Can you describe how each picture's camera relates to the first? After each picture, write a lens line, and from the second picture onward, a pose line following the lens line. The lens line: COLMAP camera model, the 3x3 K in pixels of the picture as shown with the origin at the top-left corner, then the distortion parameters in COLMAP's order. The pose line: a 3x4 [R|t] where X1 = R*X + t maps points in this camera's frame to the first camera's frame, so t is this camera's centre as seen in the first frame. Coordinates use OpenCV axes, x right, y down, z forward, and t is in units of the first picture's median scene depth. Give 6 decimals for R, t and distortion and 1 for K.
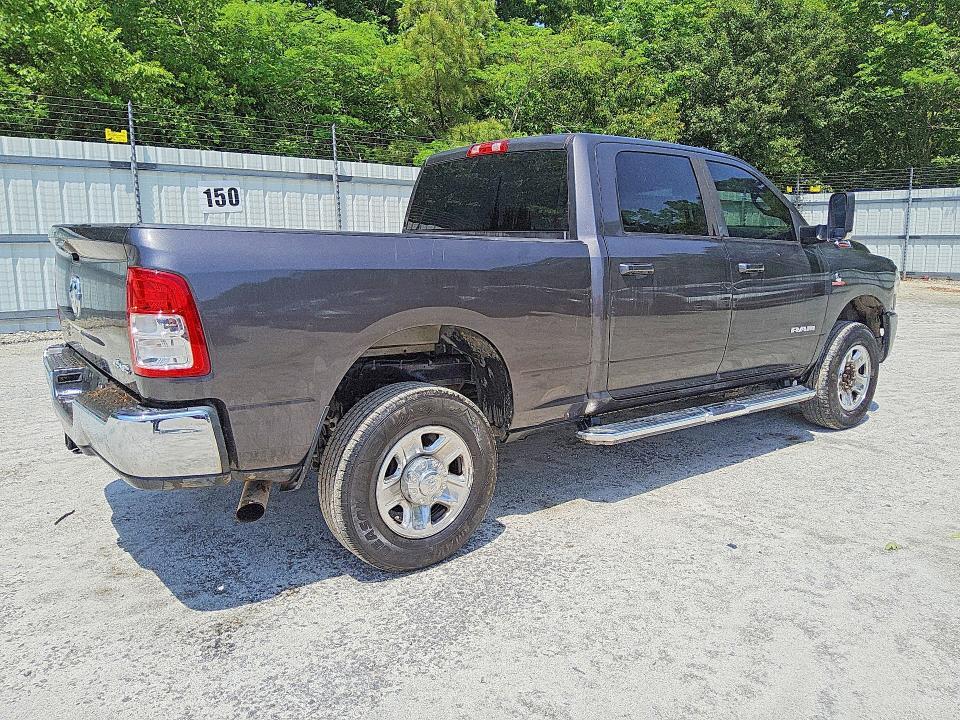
lens RADIAL K [[762.2, 0, 480.0], [0, 762.2, 360.0], [0, 0, 1]] dist [0.013536, 0.002212]
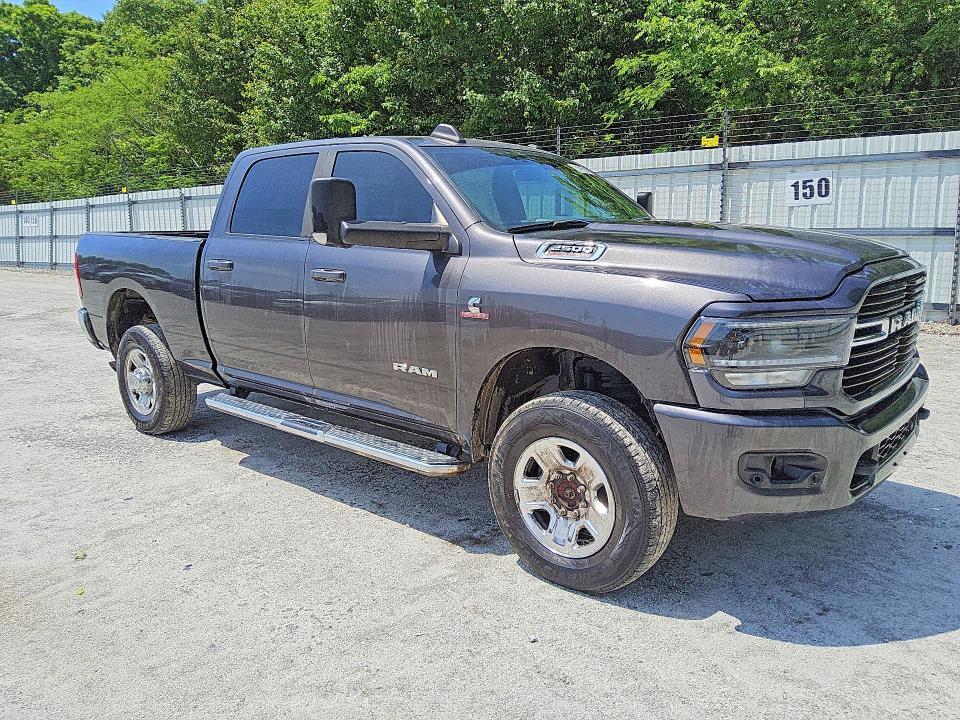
lens RADIAL K [[755.3, 0, 480.0], [0, 755.3, 360.0], [0, 0, 1]] dist [-0.044151, 0.001167]
pose [[0.165780, 0.160042, -0.973090, 0.591008], [-0.149889, 0.979368, 0.135539, -0.078207], [0.974705, 0.123386, 0.186348, 0.509611]]
